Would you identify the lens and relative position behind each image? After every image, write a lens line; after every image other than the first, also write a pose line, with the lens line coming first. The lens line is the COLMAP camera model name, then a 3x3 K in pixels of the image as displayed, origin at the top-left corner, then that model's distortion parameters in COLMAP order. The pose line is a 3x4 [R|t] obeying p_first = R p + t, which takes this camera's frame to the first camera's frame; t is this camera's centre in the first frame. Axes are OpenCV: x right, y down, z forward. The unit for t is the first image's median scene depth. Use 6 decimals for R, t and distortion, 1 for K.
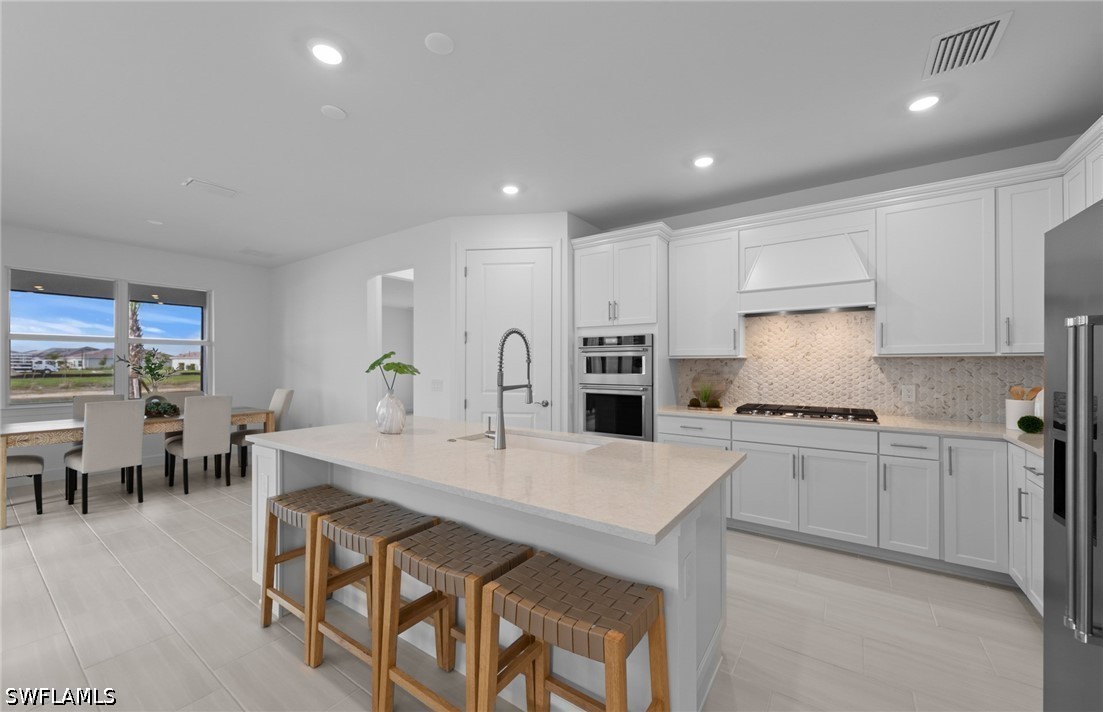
lens RADIAL K [[423.1, 0, 545.9], [0, 423.1, 362.2], [0, 0, 1]] dist [0.000385, -0.000173]
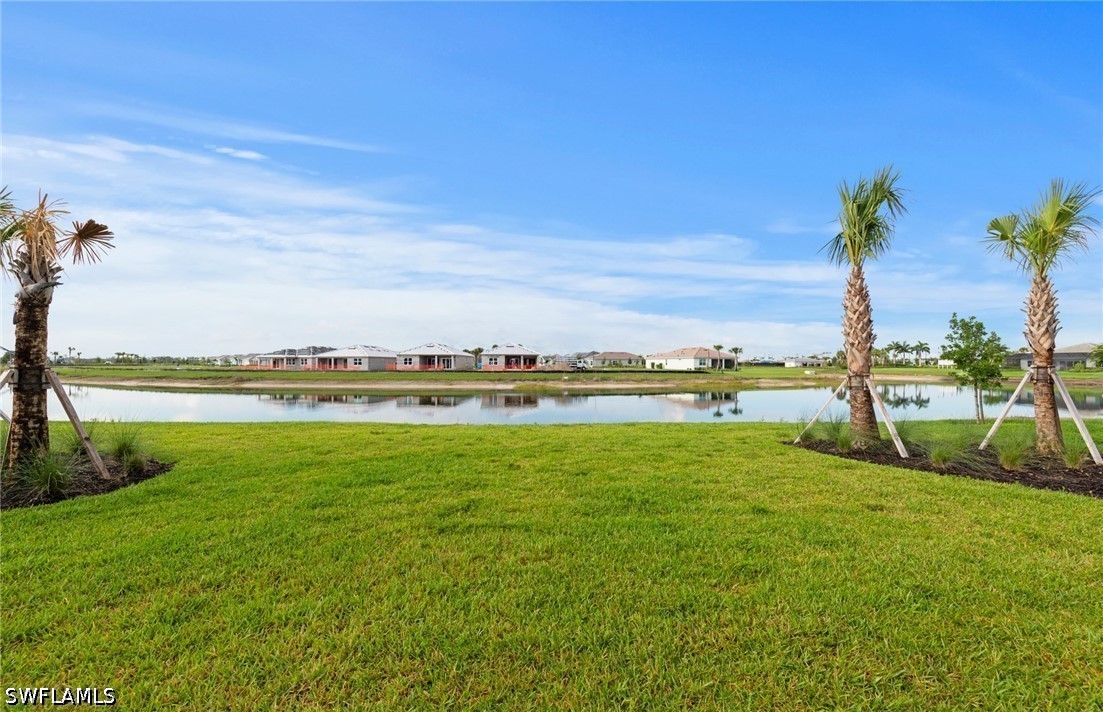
lens RADIAL K [[423.1, 0, 547.6], [0, 423.1, 354.6], [0, 0, 1]] dist [0.000385, -0.000173]
pose [[0.611797, -0.014112, -0.790889, -2.551614], [-0.001346, 0.999821, -0.018881, 0.057721], [0.791013, 0.012616, 0.611669, 0.966281]]
